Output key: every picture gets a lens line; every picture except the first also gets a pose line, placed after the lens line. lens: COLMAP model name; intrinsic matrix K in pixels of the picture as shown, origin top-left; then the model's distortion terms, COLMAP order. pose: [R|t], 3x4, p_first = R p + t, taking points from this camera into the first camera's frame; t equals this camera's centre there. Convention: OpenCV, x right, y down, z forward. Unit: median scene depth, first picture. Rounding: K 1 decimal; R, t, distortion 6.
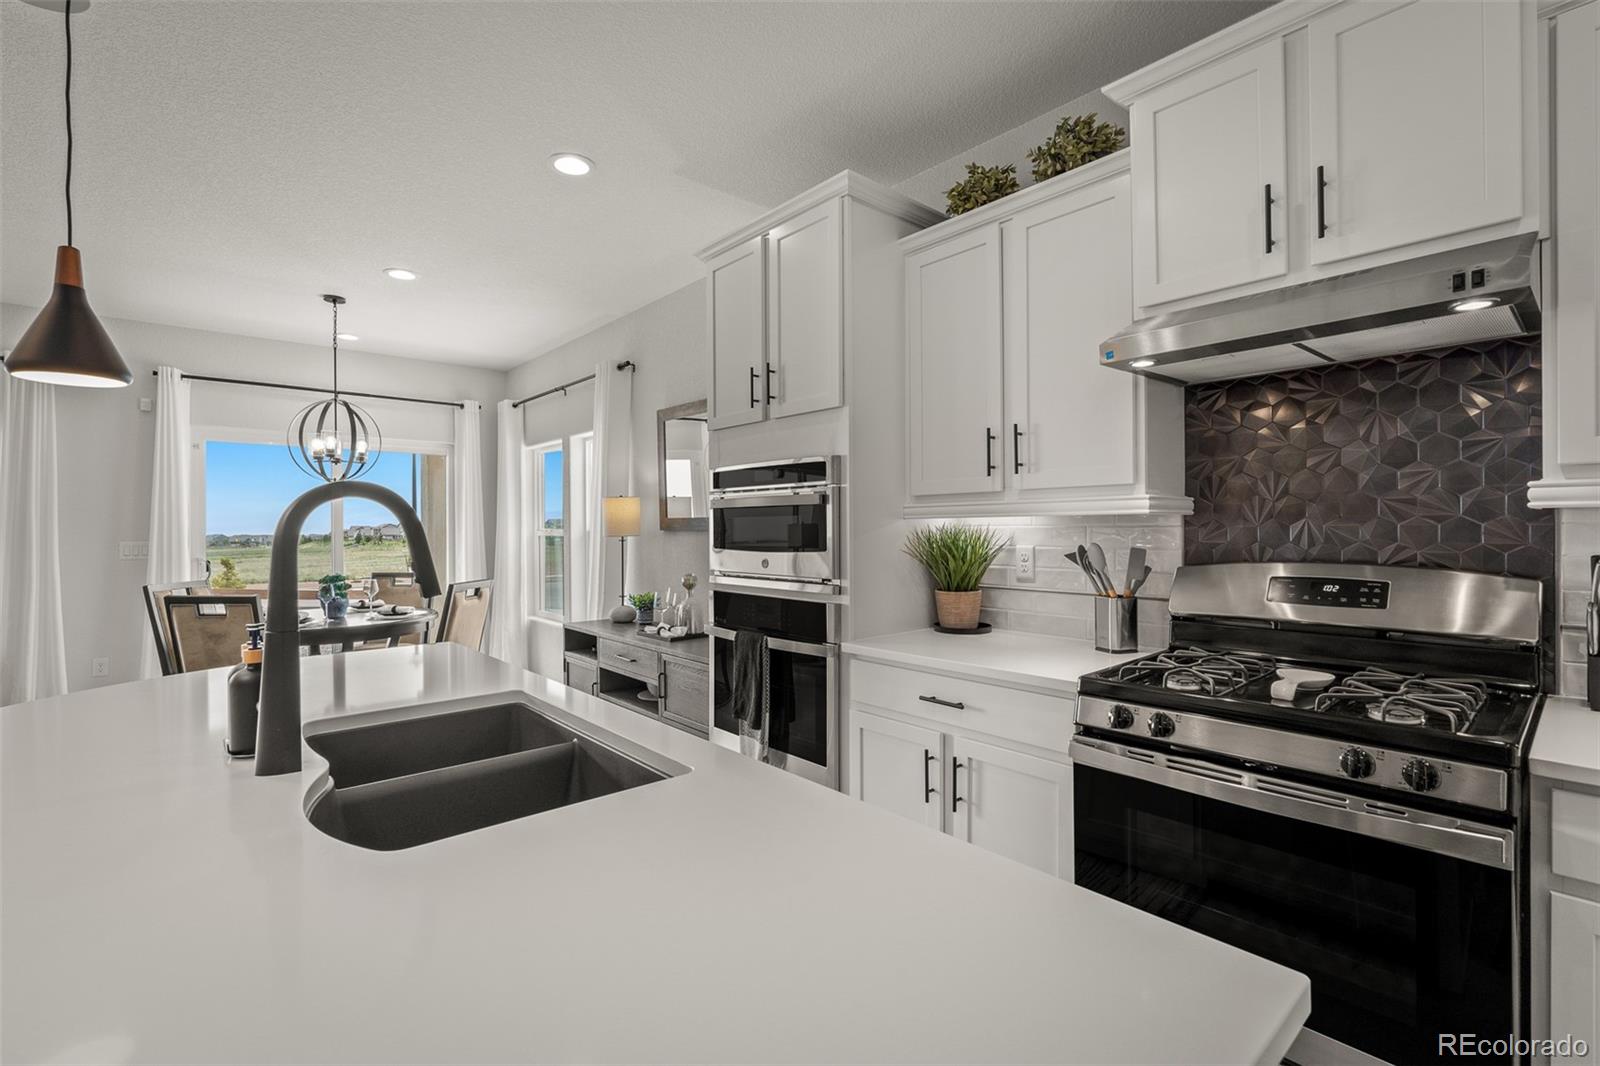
lens RADIAL K [[714.8, 0, 803.1], [0, 714.8, 535.2], [0, 0, 1]] dist [0.003608, 0.000855]
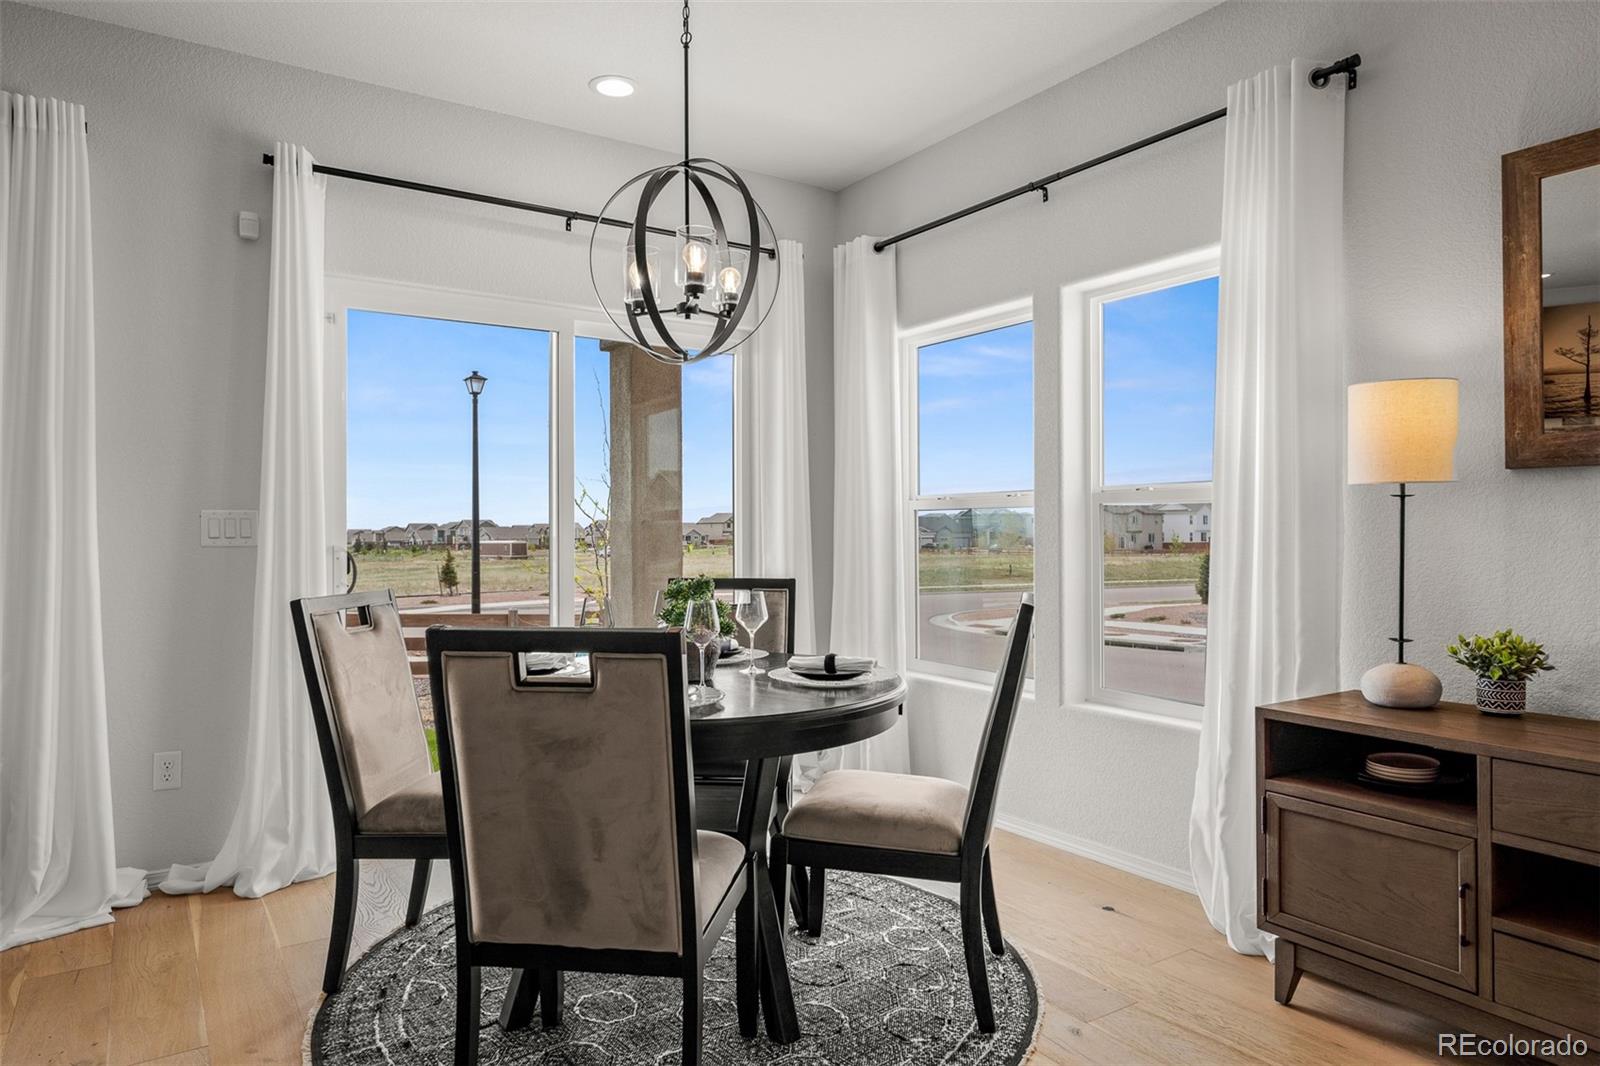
lens RADIAL K [[998.3, 0, 801.3], [0, 998.3, 536.0], [0, 0, 1]] dist [-0.000071, -0.003552]
pose [[0.991232, 0.000861, -0.132129, -0.451689], [-0.001840, 0.999972, -0.007281, 0.030511], [0.132119, 0.007460, 0.991206, 0.378382]]
